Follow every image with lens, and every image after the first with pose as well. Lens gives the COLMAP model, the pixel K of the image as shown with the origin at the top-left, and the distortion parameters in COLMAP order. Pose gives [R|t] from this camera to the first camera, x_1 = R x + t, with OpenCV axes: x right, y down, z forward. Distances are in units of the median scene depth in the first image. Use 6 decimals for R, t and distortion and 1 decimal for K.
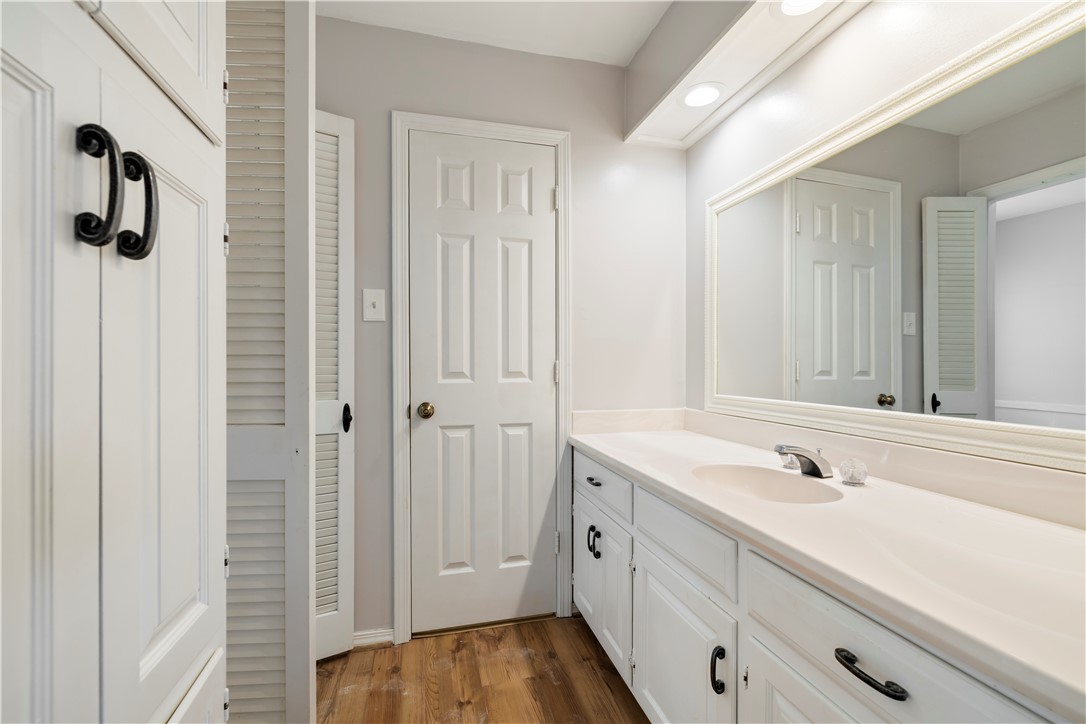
lens RADIAL K [[457.3, 0, 543.5], [0, 457.3, 362.8], [0, 0, 1]] dist [-0.001859, 0.000022]
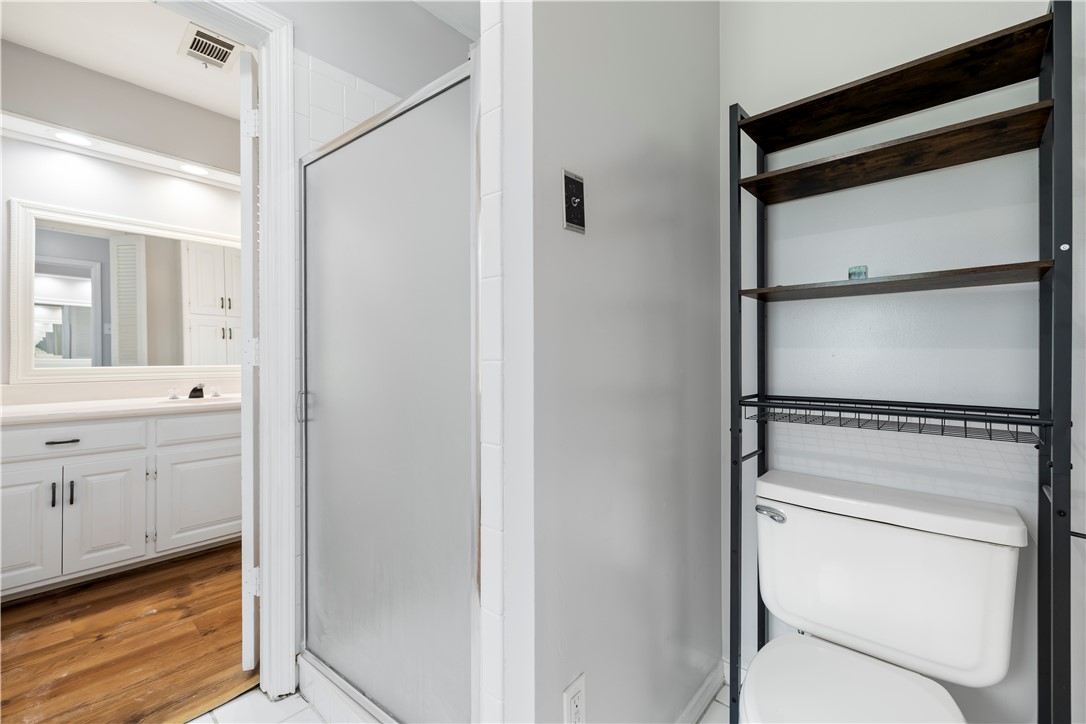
lens RADIAL K [[457.3, 0, 543.9], [0, 457.3, 356.4], [0, 0, 1]] dist [-0.001859, 0.000022]
pose [[-0.557500, -0.002119, 0.830174, -1.453718], [0.006322, 0.999957, 0.006798, 0.041036], [-0.830153, 0.009038, -0.557462, 0.598868]]
